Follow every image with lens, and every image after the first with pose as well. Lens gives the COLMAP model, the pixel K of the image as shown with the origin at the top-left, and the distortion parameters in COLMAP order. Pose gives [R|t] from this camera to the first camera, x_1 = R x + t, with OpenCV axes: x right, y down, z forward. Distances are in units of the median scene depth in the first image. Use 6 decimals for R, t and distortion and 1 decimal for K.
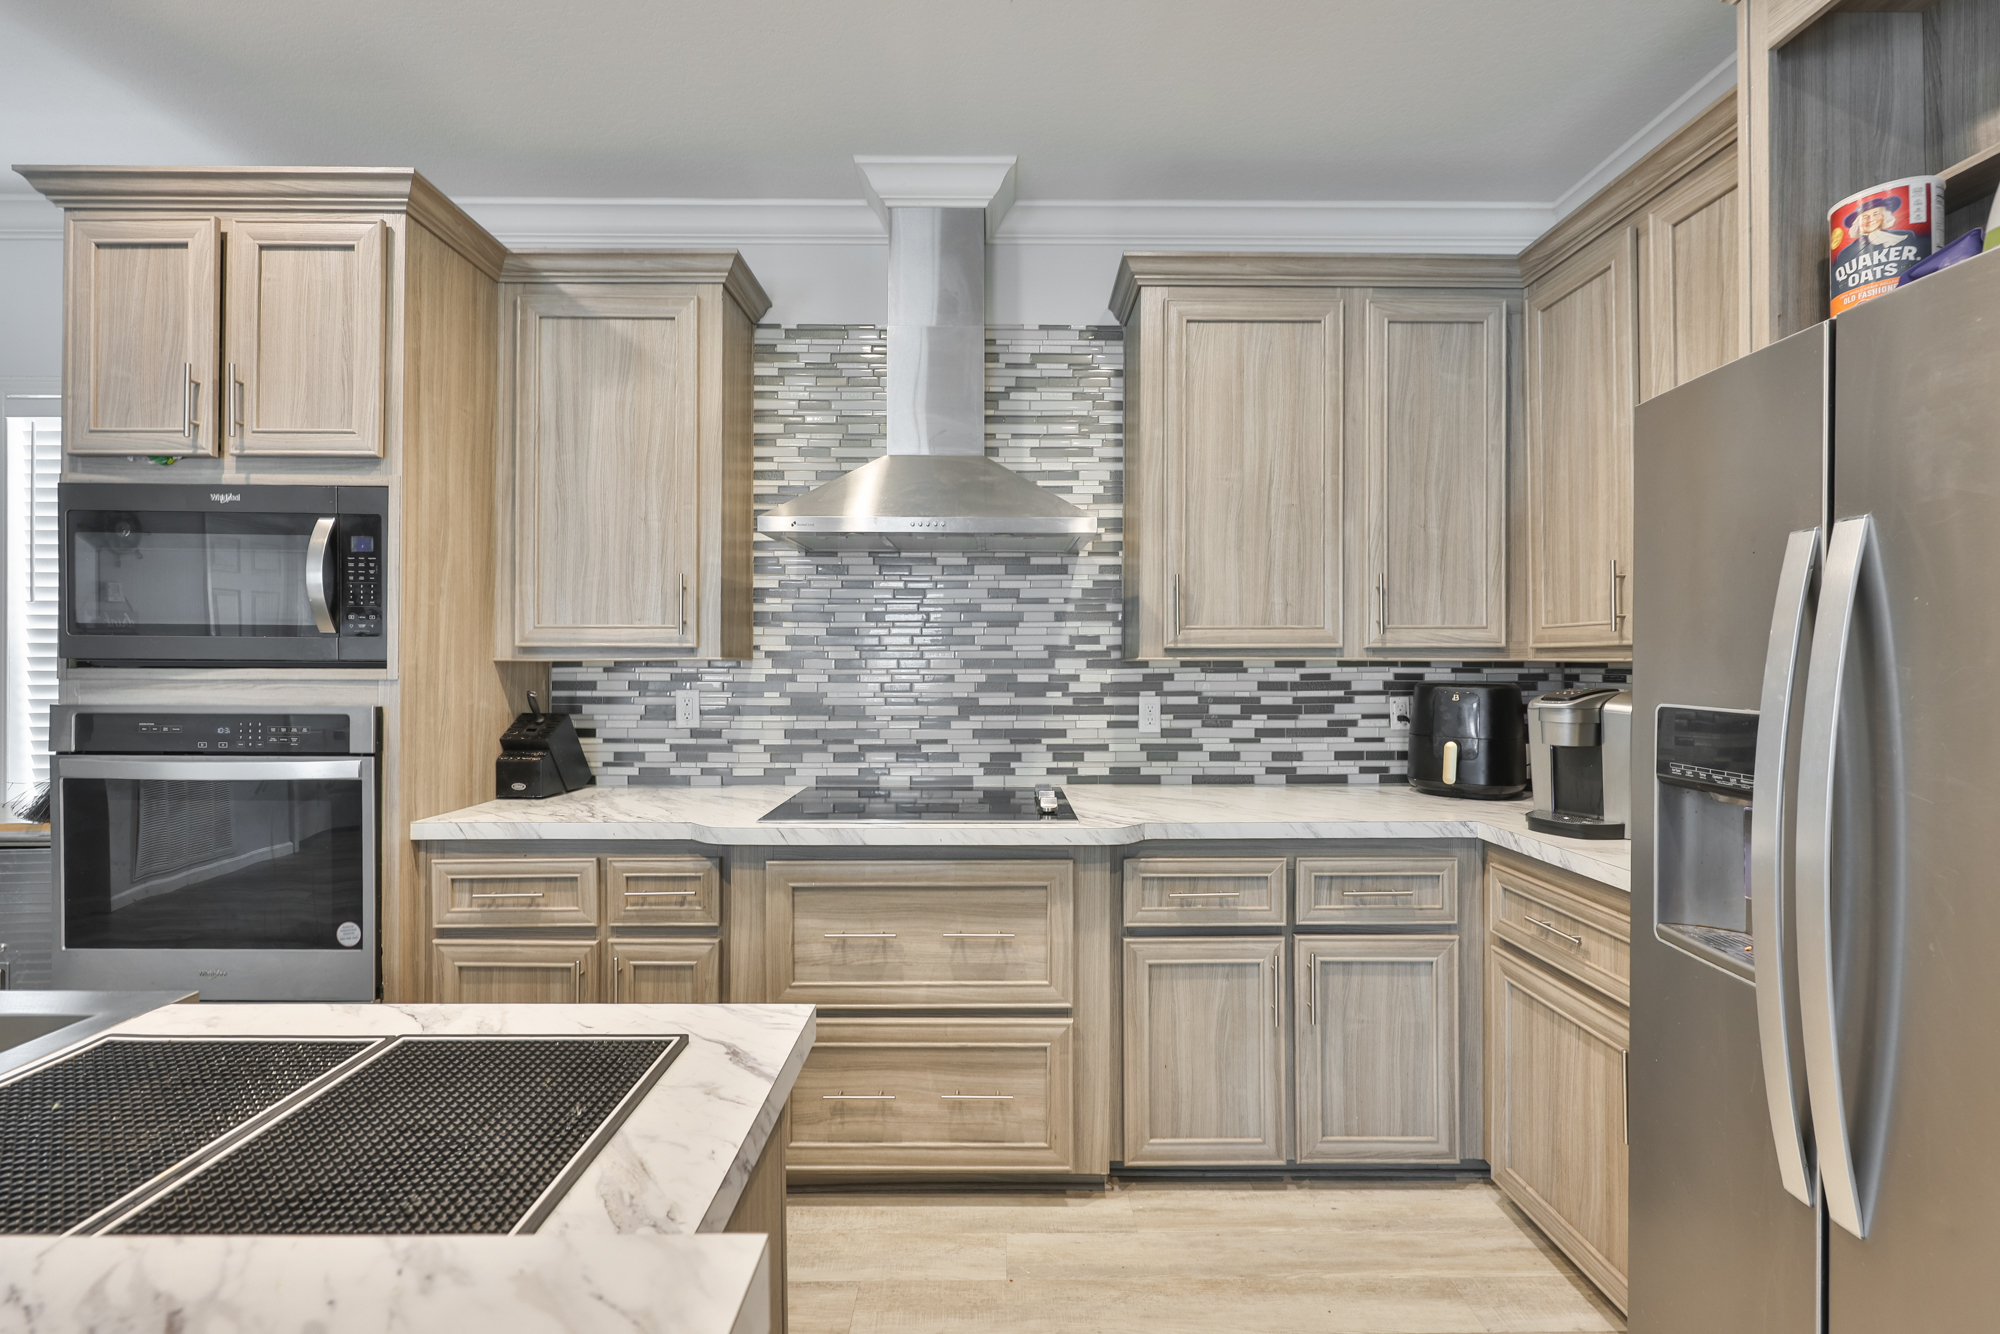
lens RADIAL K [[865.9, 0, 1009.2], [0, 865.9, 662.1], [0, 0, 1]] dist [-0.001509, -0.000048]
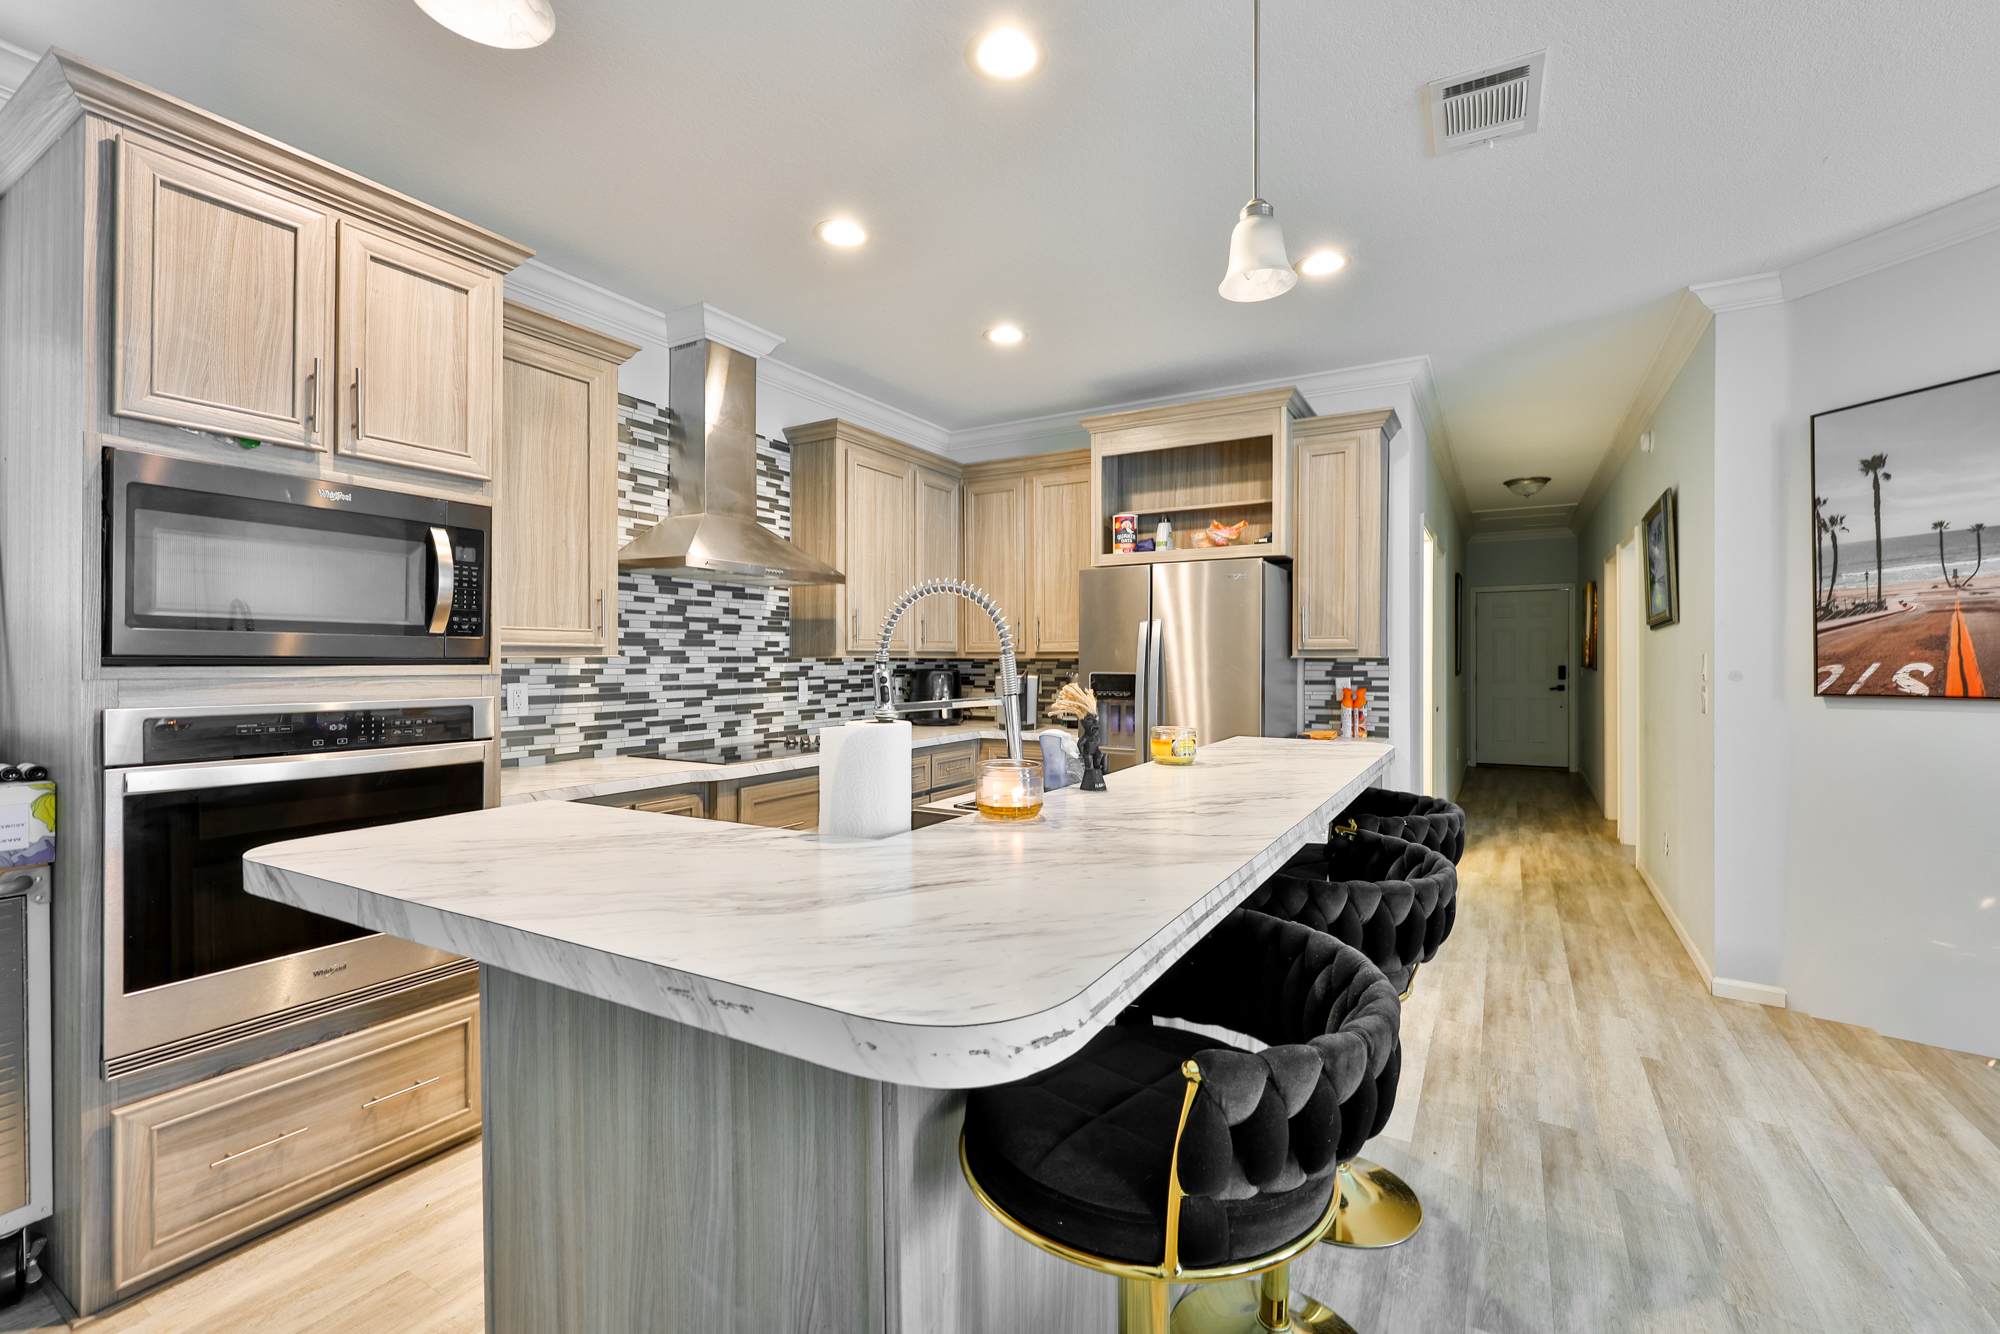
lens RADIAL K [[852.2, 0, 1012.5], [0, 852.2, 659.3], [0, 0, 1]] dist [0.000454, 0.000045]
pose [[0.505843, -0.000931, 0.862625, -1.007186], [0.000053, 0.999999, 0.001048, -0.000600], [-0.862625, -0.000485, 0.505843, -0.133036]]
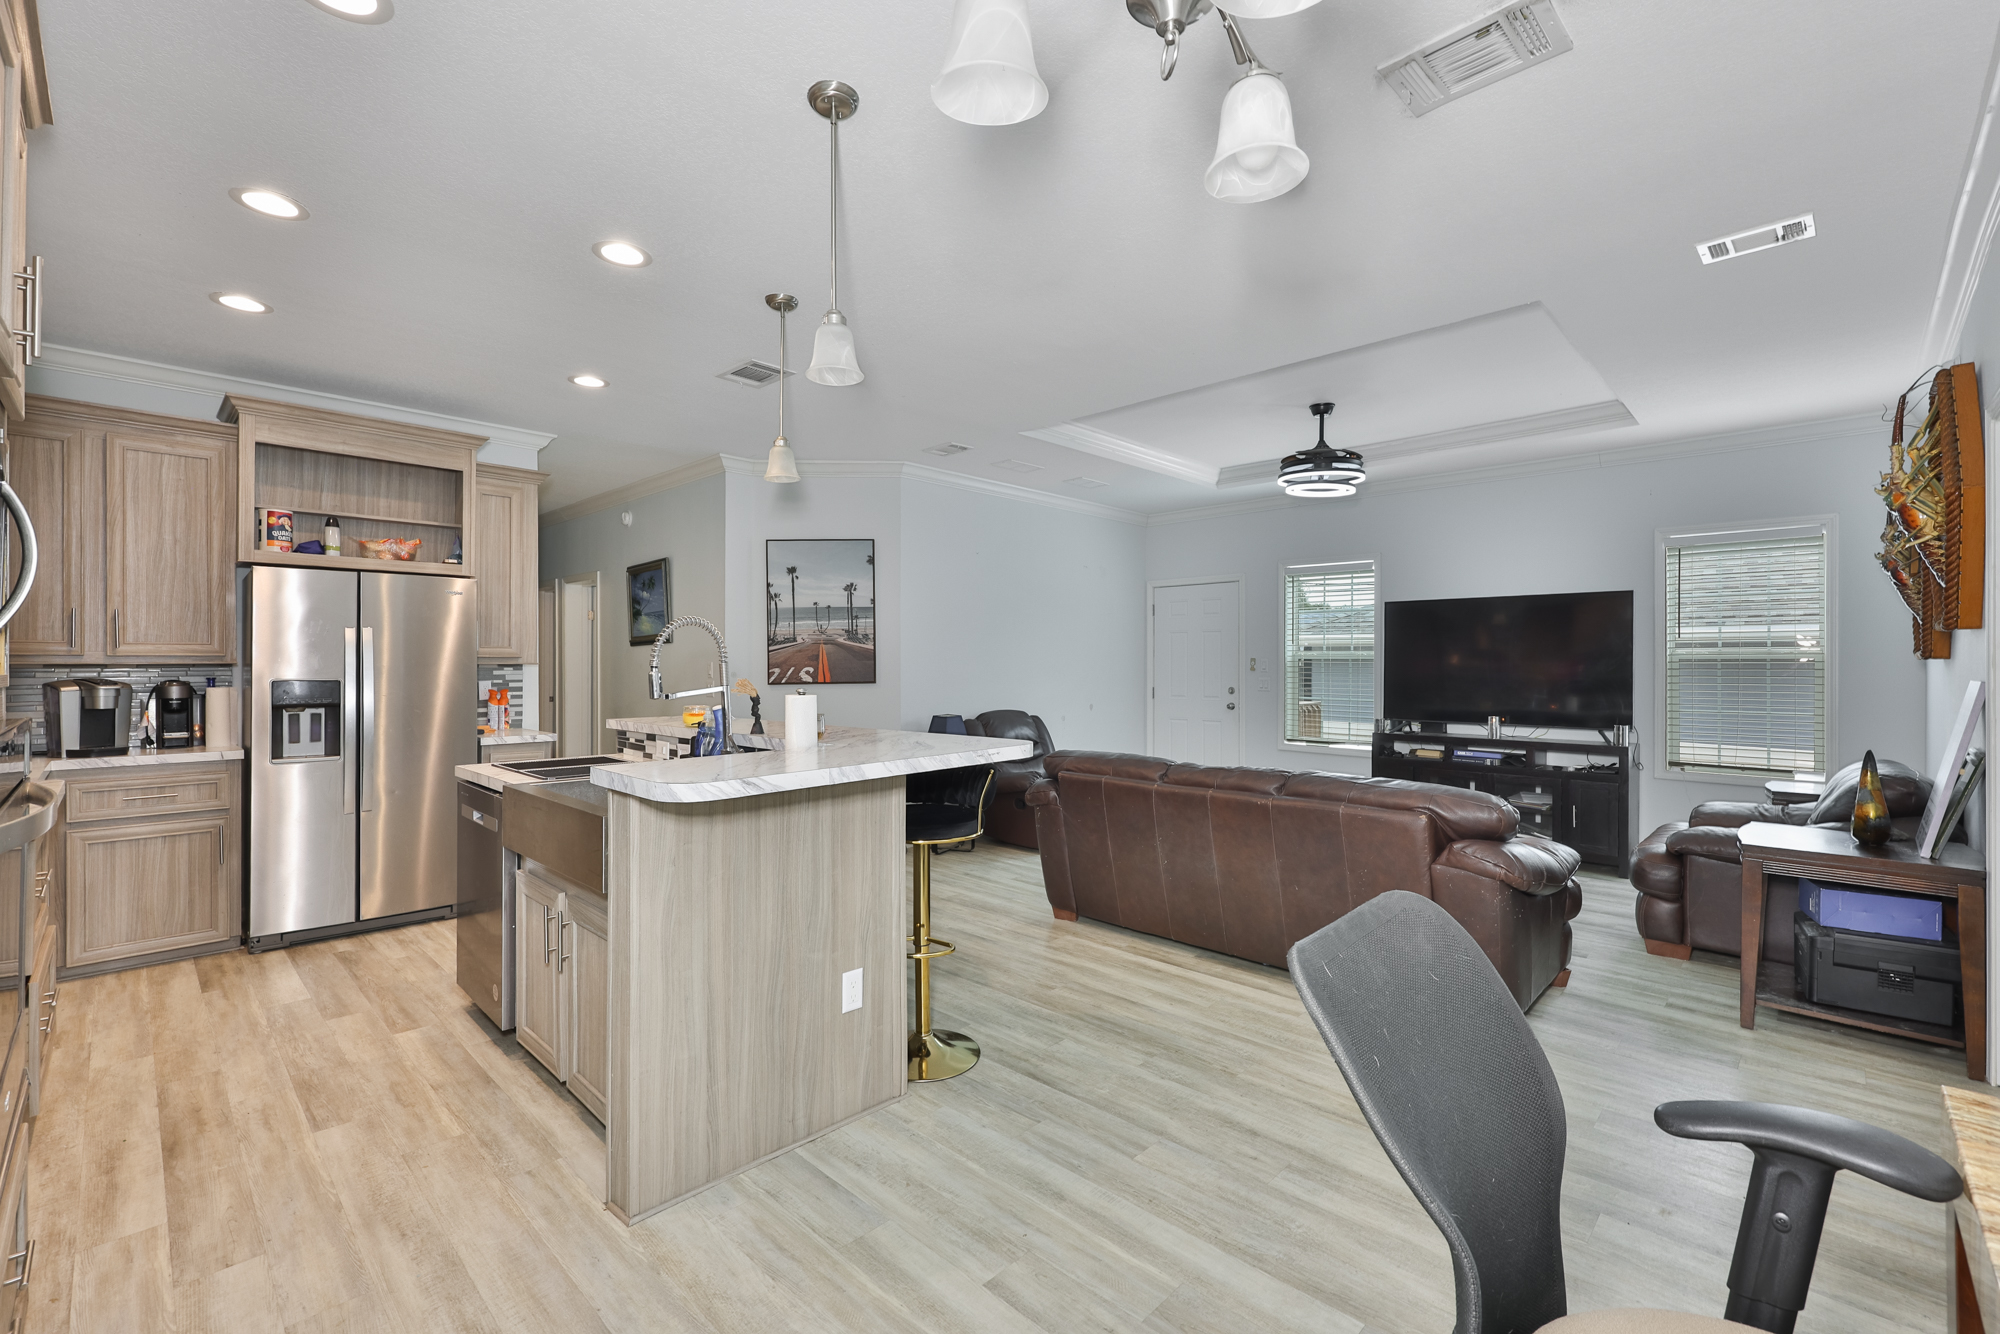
lens RADIAL K [[852.1, 0, 975.0], [0, 852.1, 666.0], [0, 0, 1]] dist [-0.001106, -0.000088]
pose [[-0.697091, -0.002786, 0.716977, -1.444226], [-0.002422, 0.999996, 0.001532, -0.002457], [-0.716978, -0.000669, -0.697095, 0.671241]]
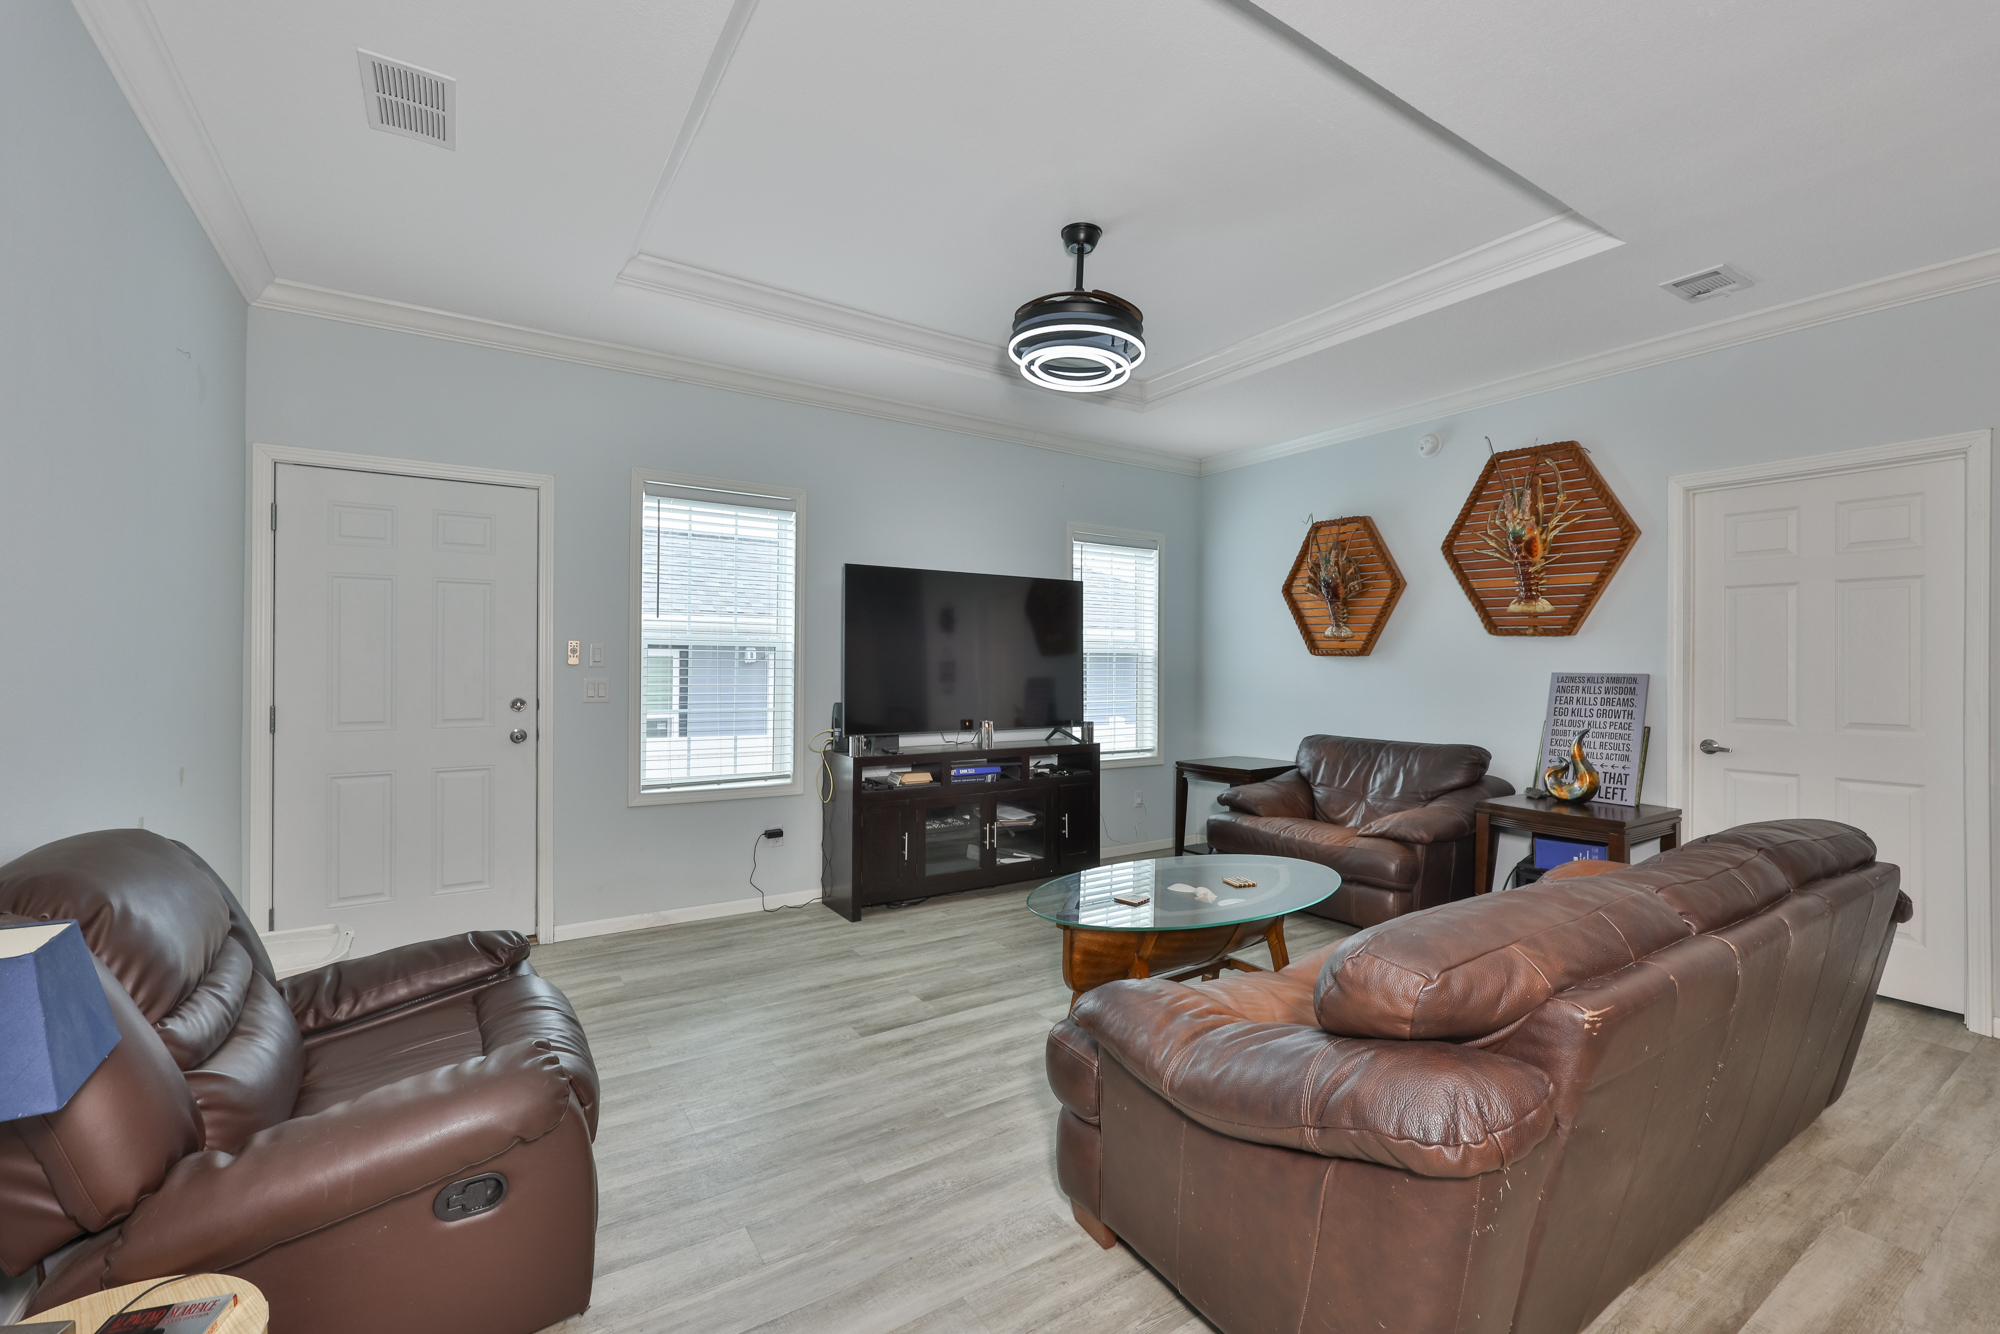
lens RADIAL K [[844.6, 0, 1018.9], [0, 844.6, 658.7], [0, 0, 1]] dist [-0.001358, 0.000030]
pose [[-0.837279, -0.004436, -0.546758, 0.036677], [-0.005775, 0.999983, 0.000730, -0.000677], [0.546746, 0.003769, -0.837290, -0.273505]]
